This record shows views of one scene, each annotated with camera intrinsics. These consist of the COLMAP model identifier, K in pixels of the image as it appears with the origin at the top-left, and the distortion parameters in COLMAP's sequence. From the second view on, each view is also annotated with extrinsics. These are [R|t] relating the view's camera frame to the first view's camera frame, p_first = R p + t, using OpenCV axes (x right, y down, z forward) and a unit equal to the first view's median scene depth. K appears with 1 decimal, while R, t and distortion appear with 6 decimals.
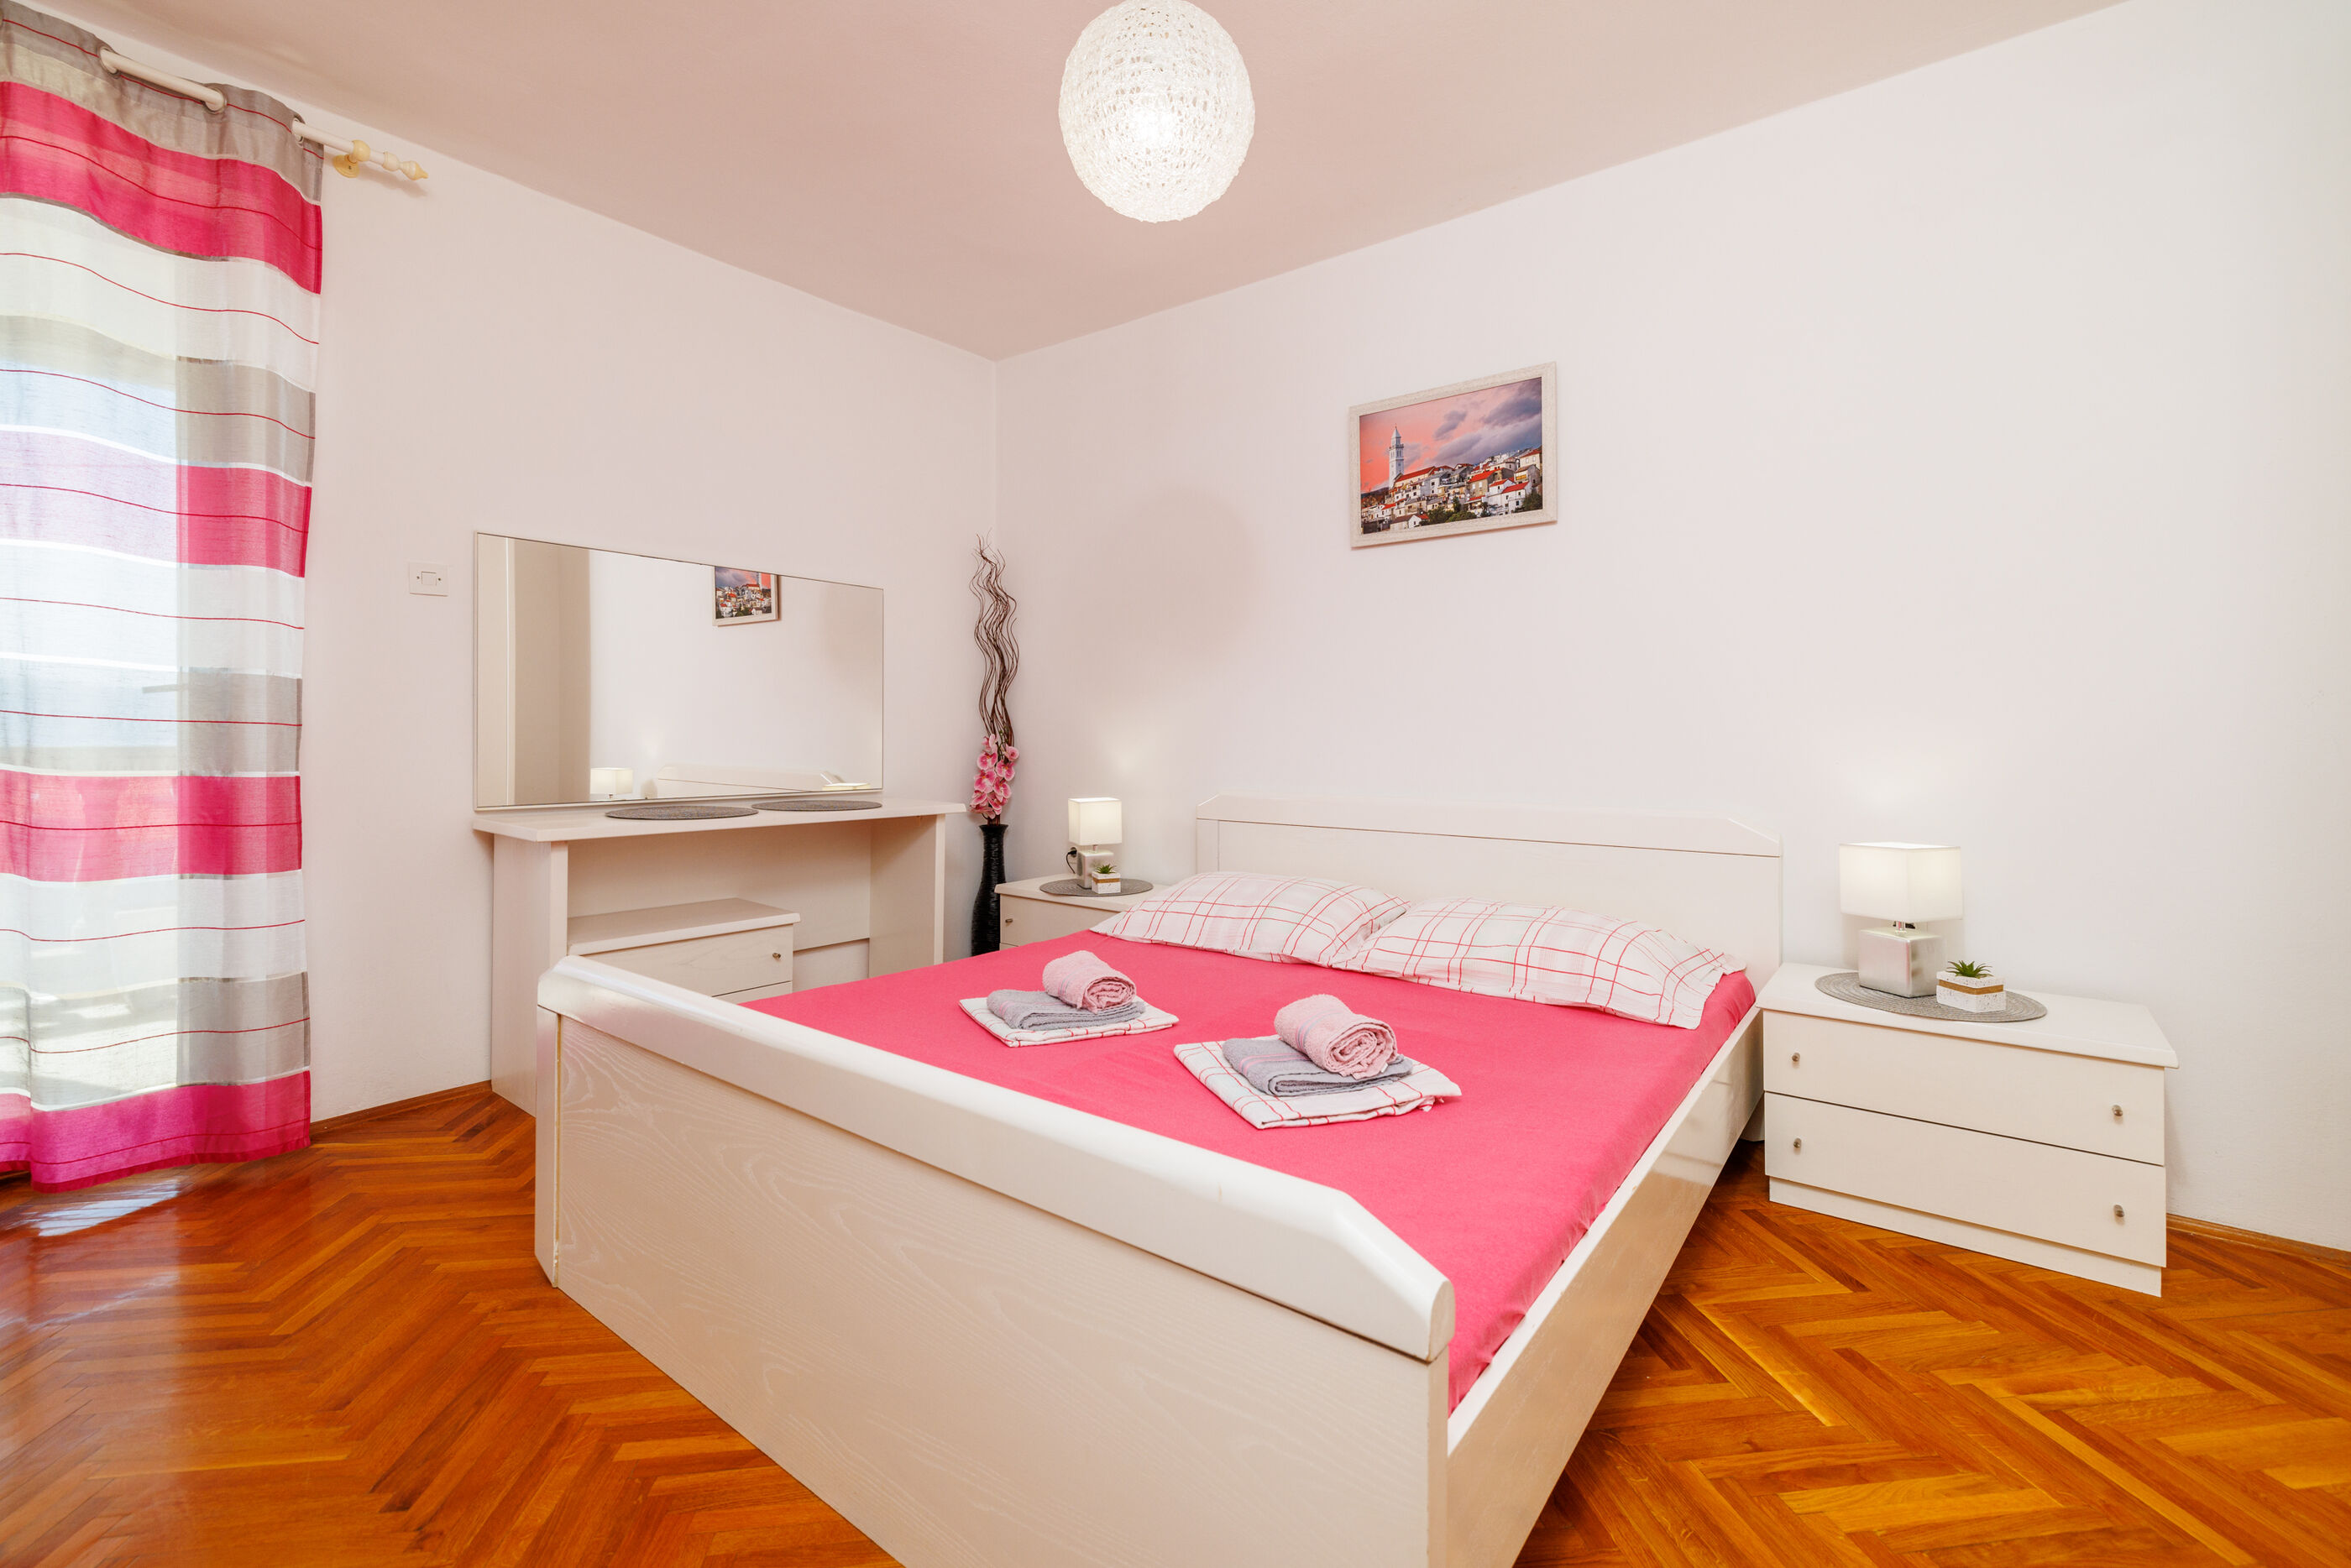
lens RADIAL K [[1017.5, 0, 1208.9], [0, 1017.5, 732.1], [0, 0, 1]] dist [0.000744, 0.000679]
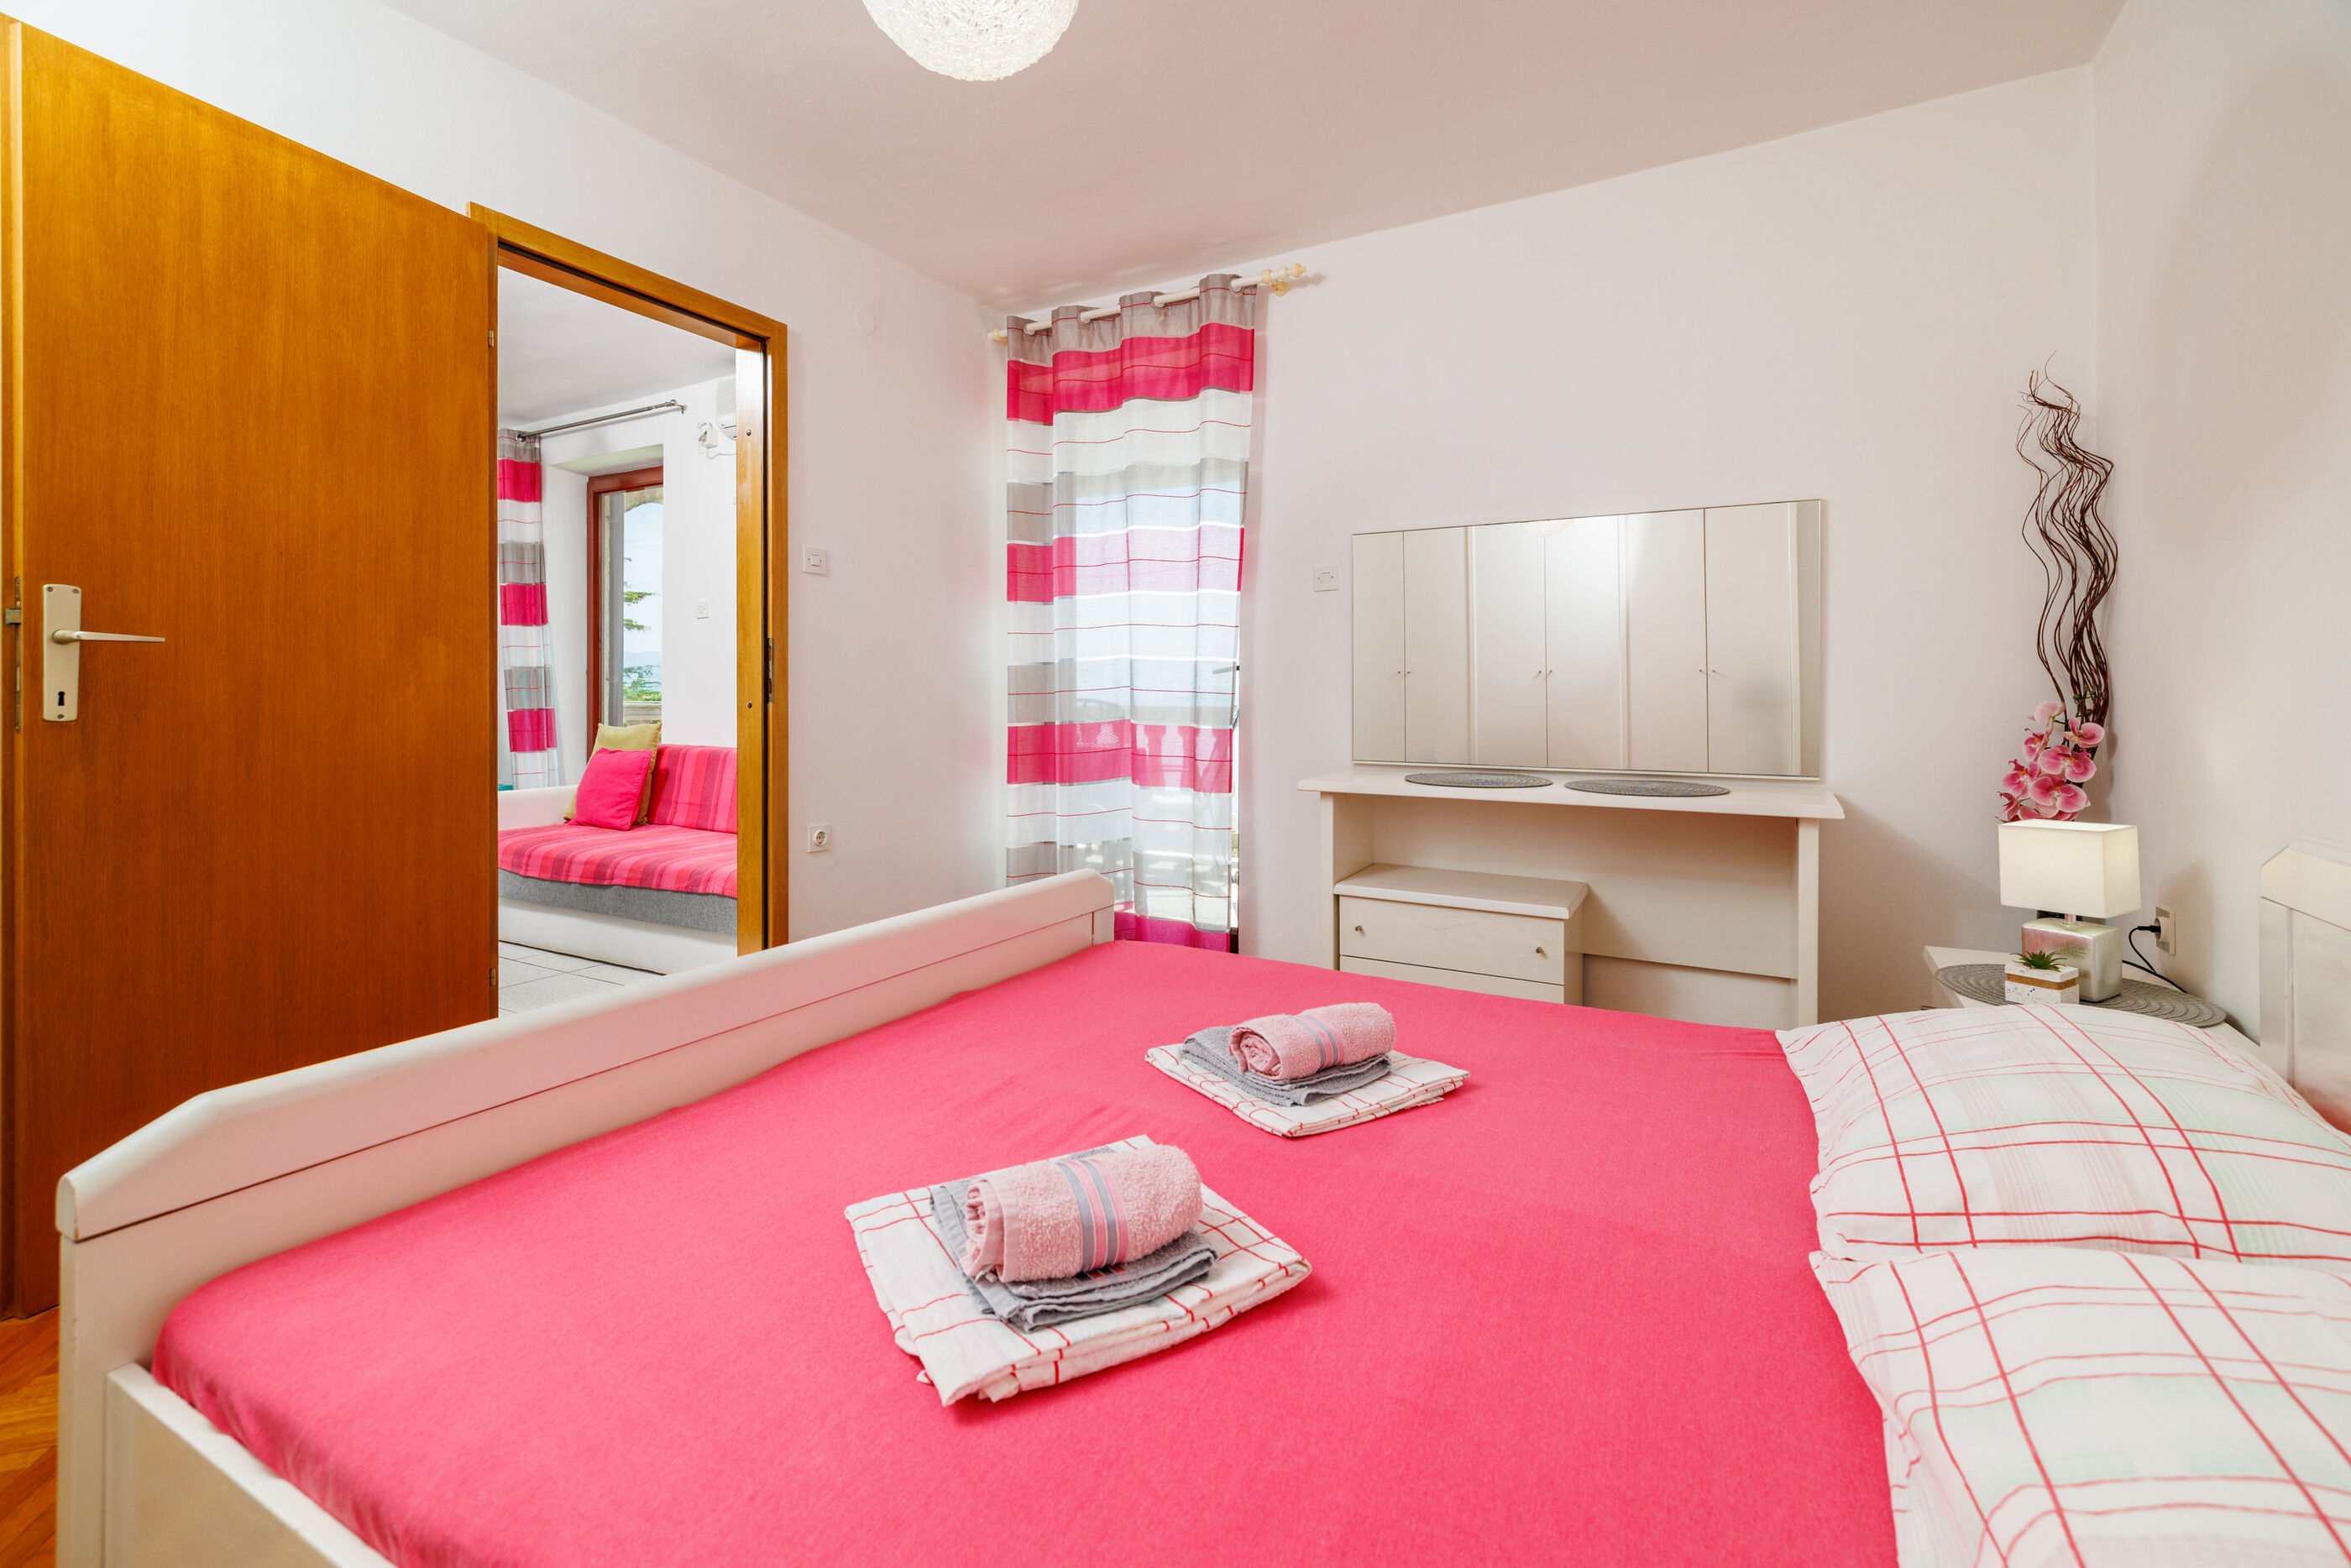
lens RADIAL K [[1017.5, 0, 1160.4], [0, 1017.5, 689.8], [0, 0, 1]] dist [0.000744, 0.000679]
pose [[0.108706, -0.013831, -0.993978, 0.435685], [-0.001250, 0.999901, -0.014050, 0.006397], [0.994073, 0.002769, 0.108678, 0.607363]]
